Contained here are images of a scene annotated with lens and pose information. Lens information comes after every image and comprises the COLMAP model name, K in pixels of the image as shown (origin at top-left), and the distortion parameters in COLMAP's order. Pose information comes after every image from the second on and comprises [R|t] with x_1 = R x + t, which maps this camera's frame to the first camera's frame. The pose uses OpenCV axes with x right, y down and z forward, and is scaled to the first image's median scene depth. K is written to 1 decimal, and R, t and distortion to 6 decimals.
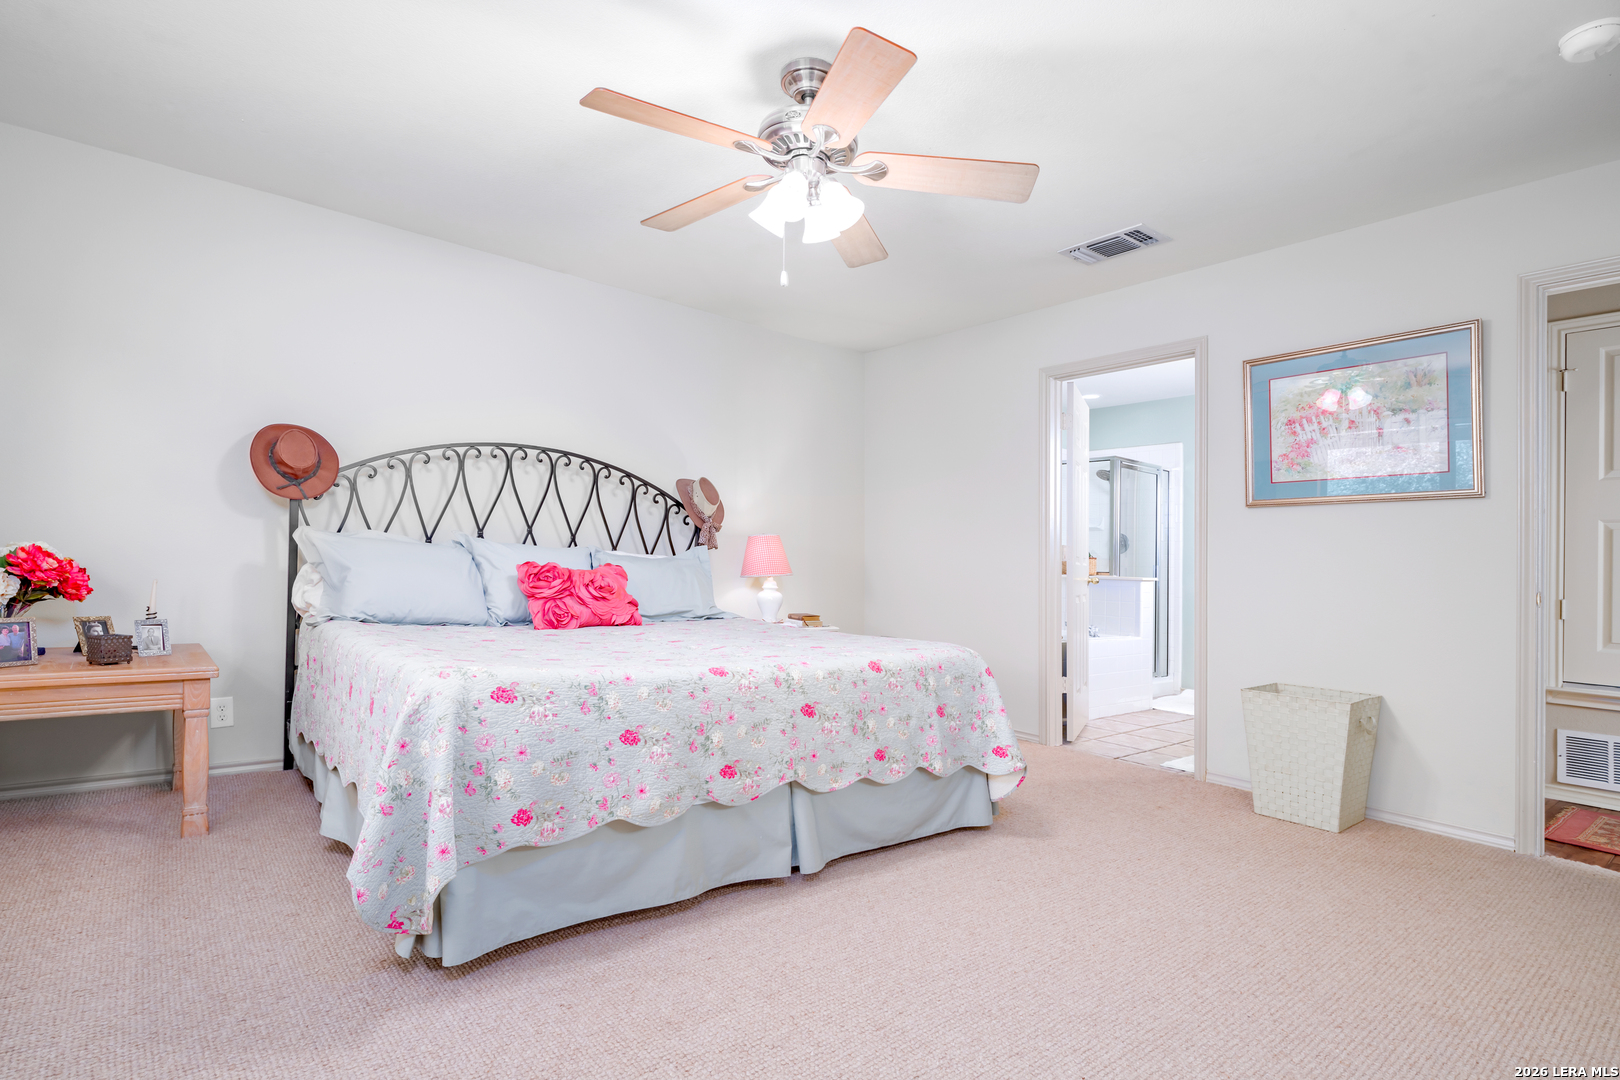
lens RADIAL K [[772.6, 0, 806.9], [0, 772.6, 573.5], [0, 0, 1]] dist [-0.001479, -0.000071]
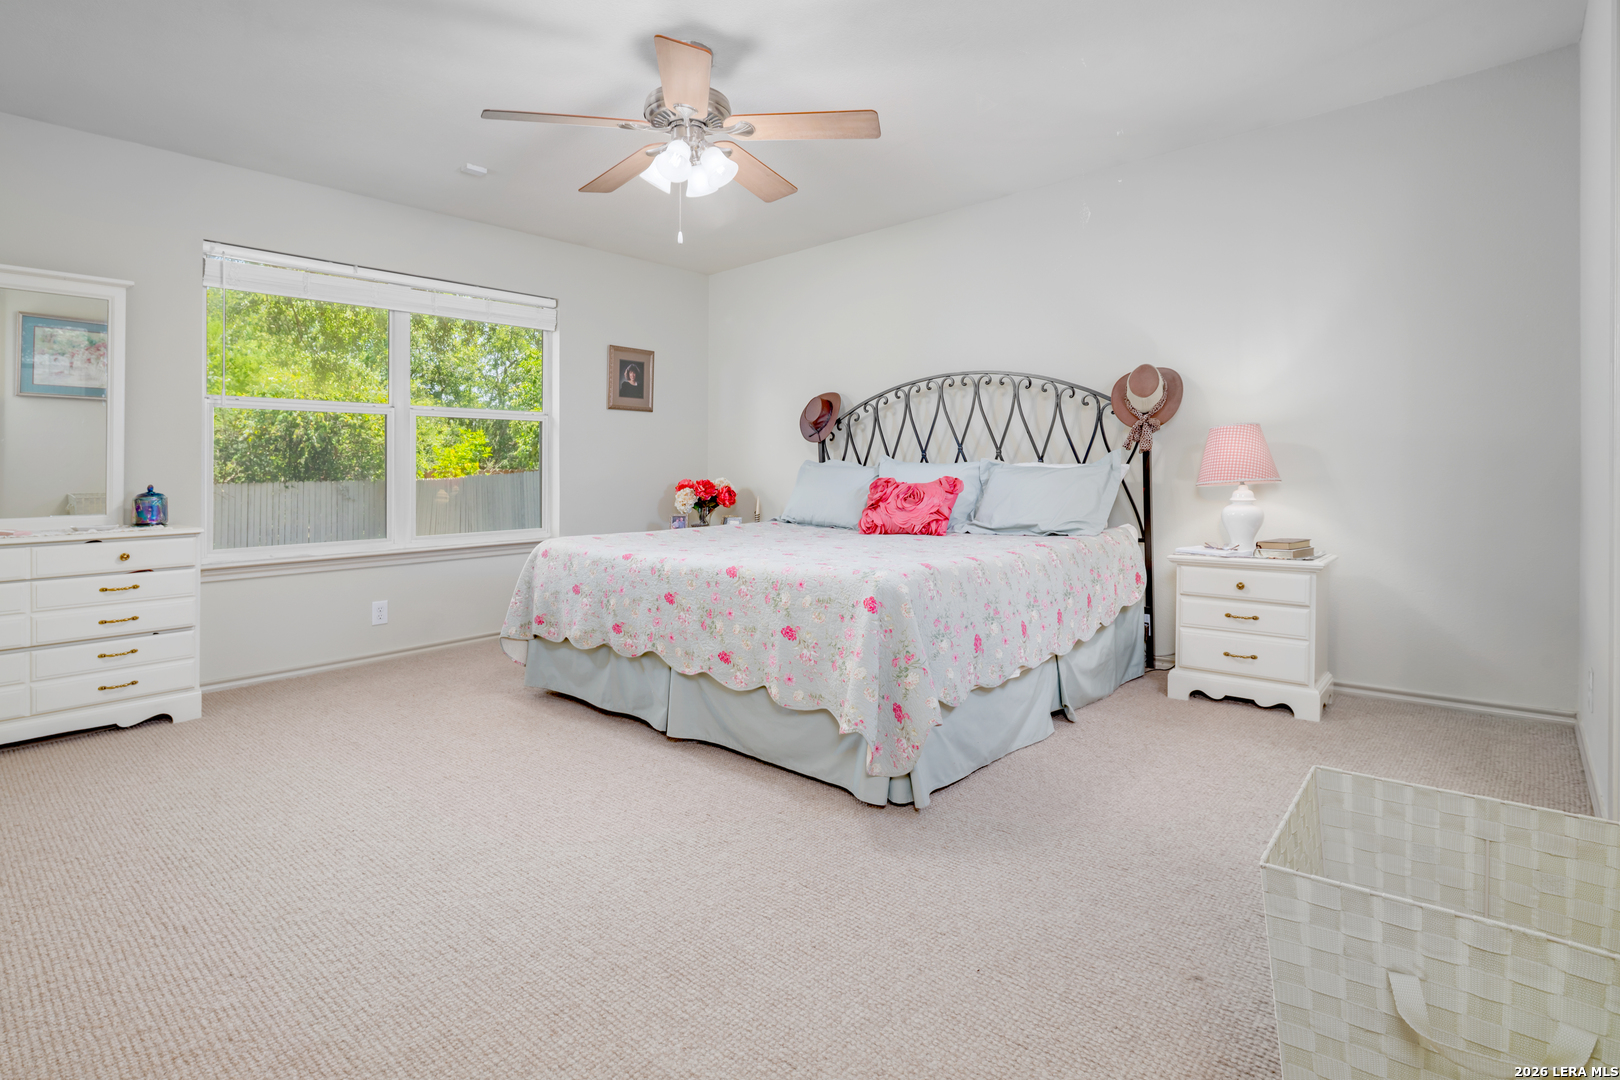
lens RADIAL K [[808.2, 0, 809.1], [0, 808.2, 482.7], [0, 0, 1]] dist [-0.000006, 0.000038]
pose [[0.175543, -0.027128, -0.984098, 1.163384], [0.012740, 0.999599, -0.025283, 0.030616], [0.984389, -0.008099, 0.175818, 0.911353]]
